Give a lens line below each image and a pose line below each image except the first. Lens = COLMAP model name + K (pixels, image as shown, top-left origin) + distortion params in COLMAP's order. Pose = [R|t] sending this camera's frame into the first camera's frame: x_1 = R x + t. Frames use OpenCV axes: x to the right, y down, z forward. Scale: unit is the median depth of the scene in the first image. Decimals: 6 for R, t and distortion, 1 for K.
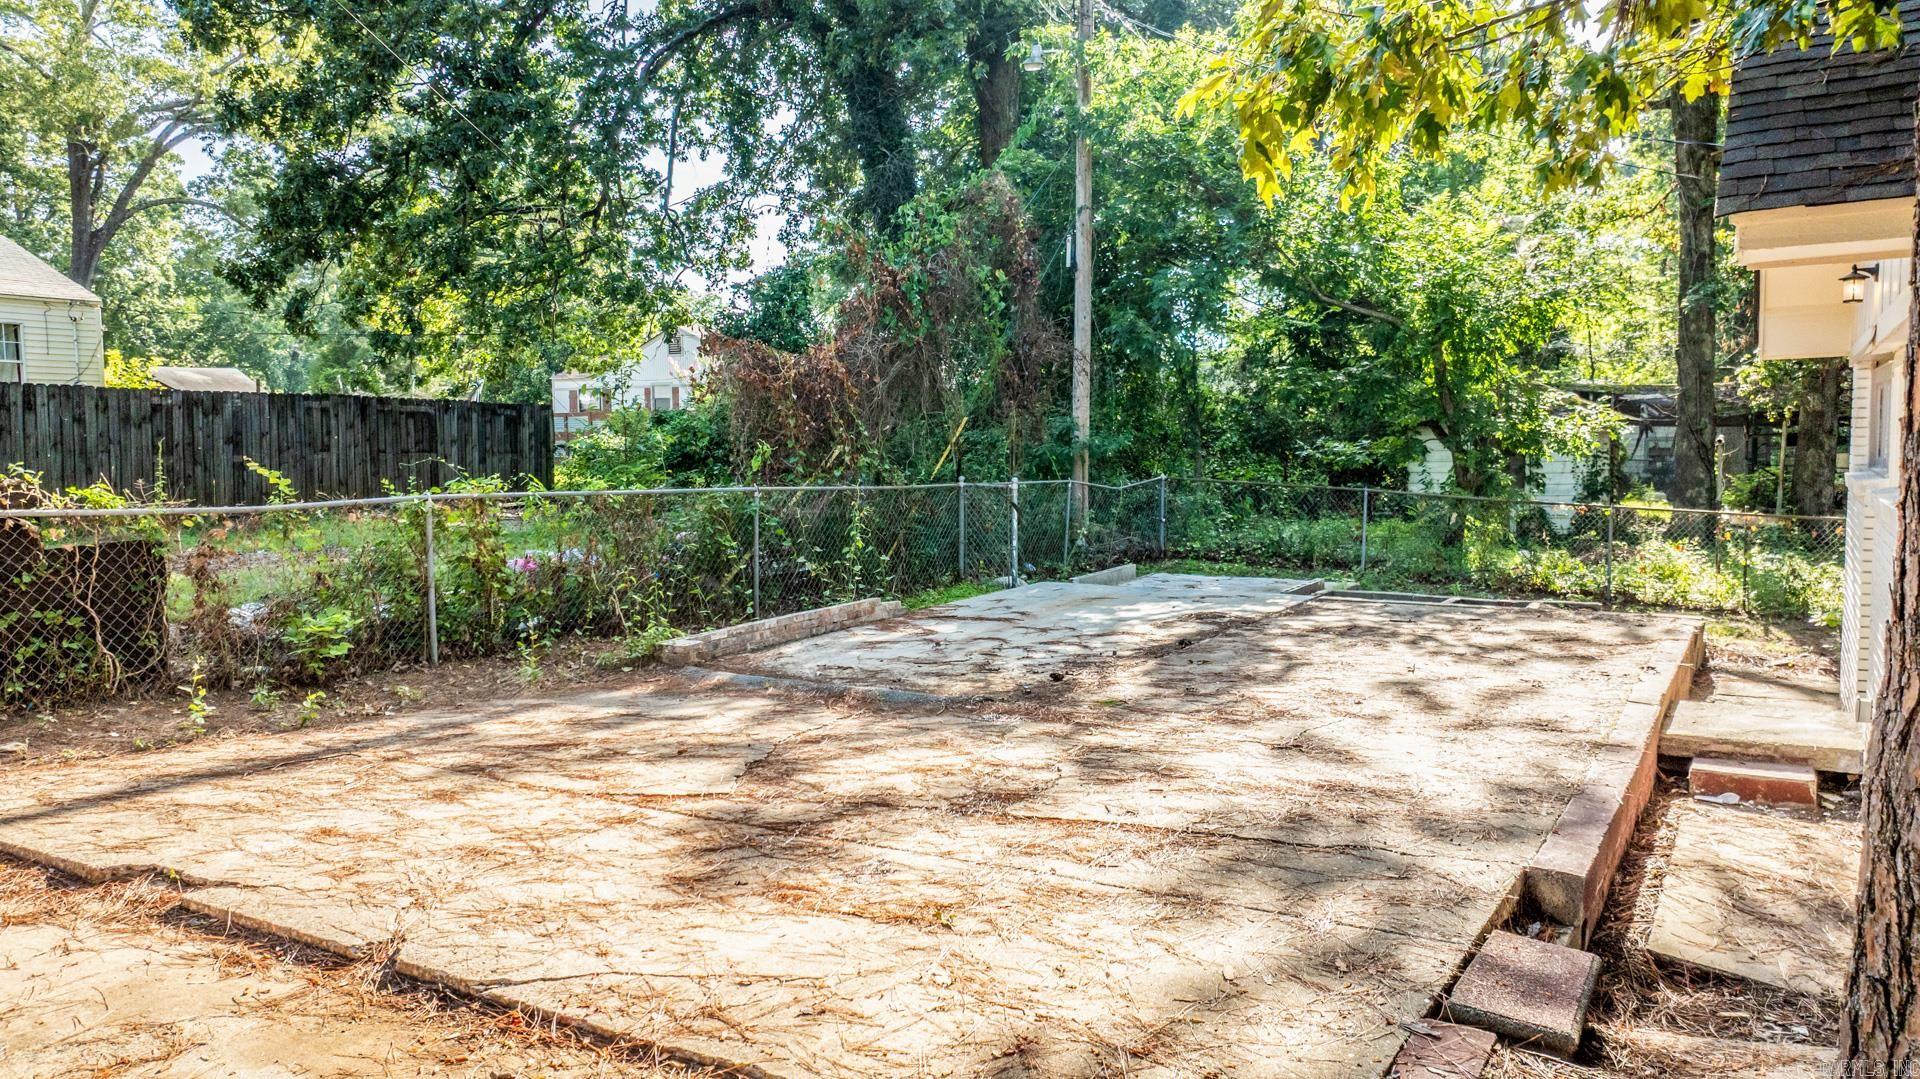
lens RADIAL K [[1383.9, 0, 960.6], [0, 1383.9, 540.7], [0, 0, 1]] dist [-0.001938, 0.000284]
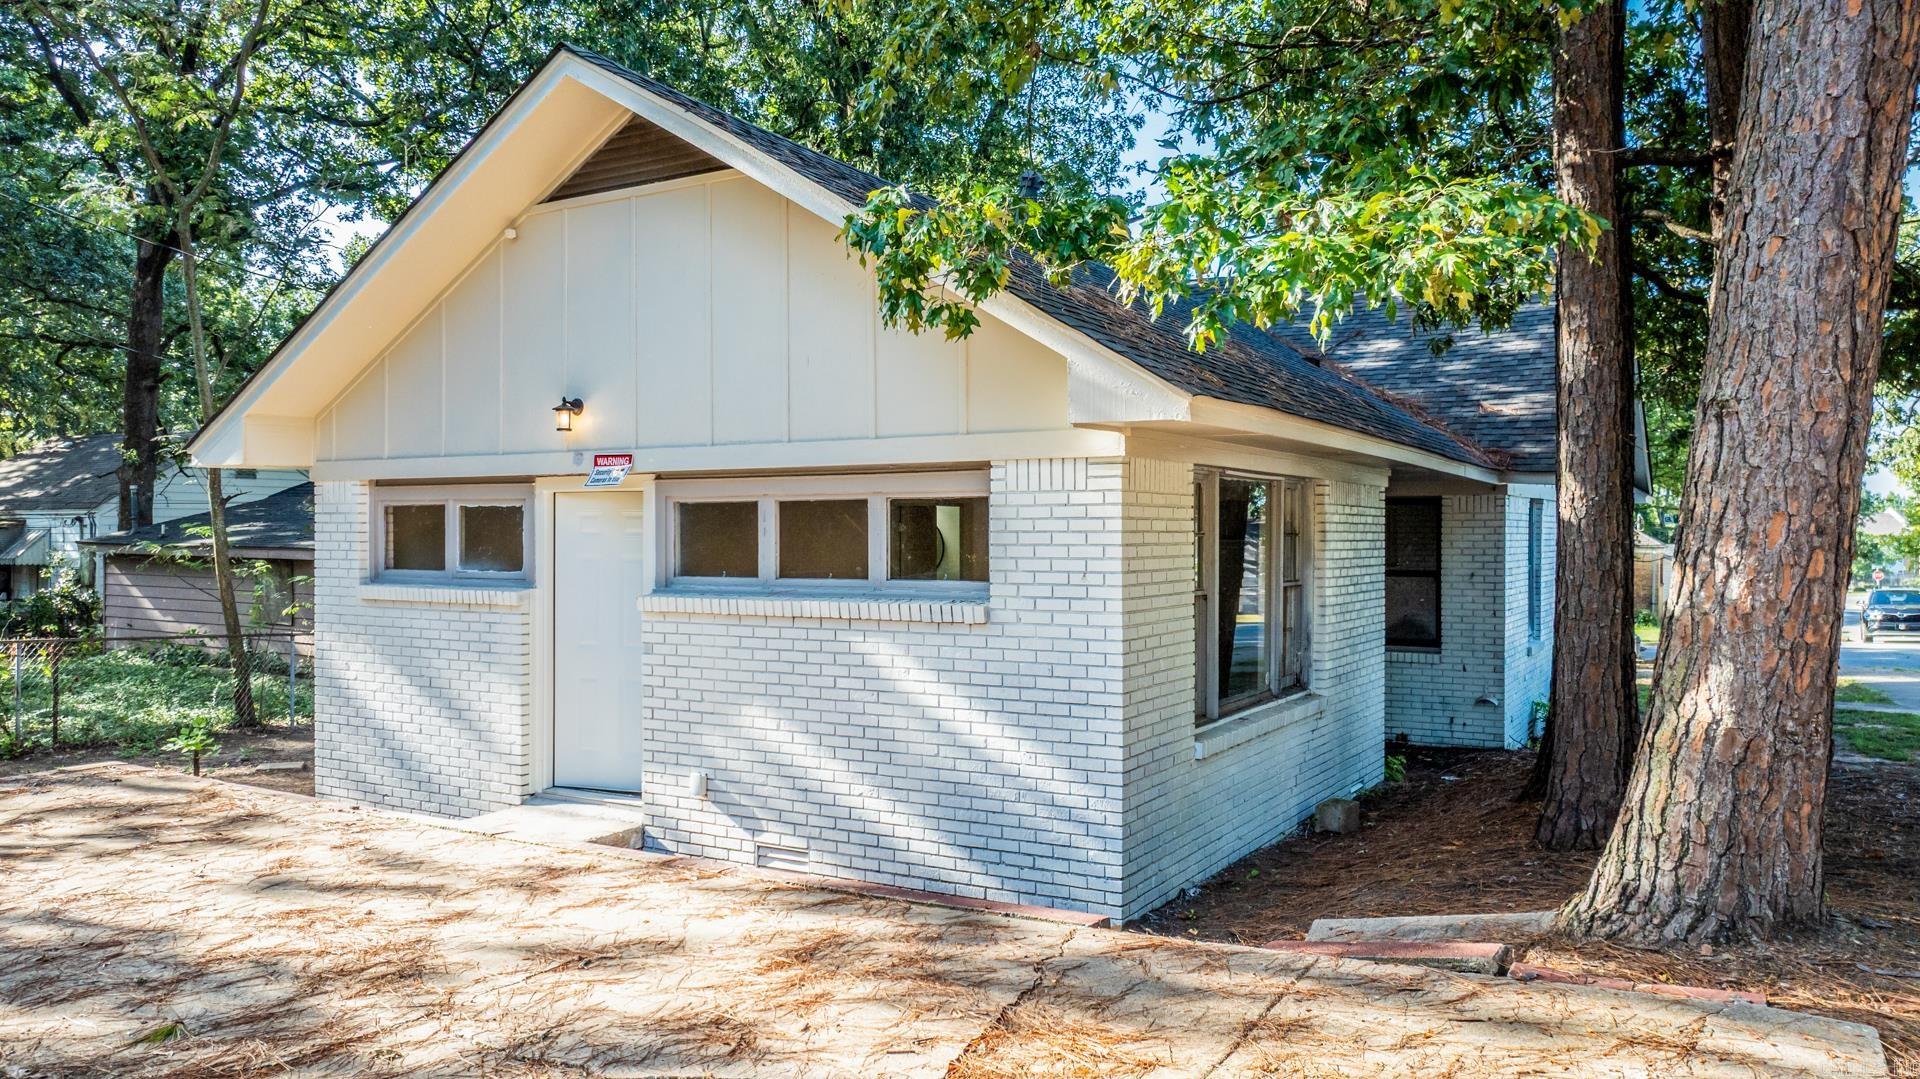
lens RADIAL K [[1383.9, 0, 960.9], [0, 1383.9, 541.1], [0, 0, 1]] dist [-0.001938, 0.000284]
pose [[-0.079226, 0.003638, 0.996850, -0.744894], [0.053683, 0.998558, 0.000622, -0.098087], [-0.995410, 0.053564, -0.079307, 1.149960]]
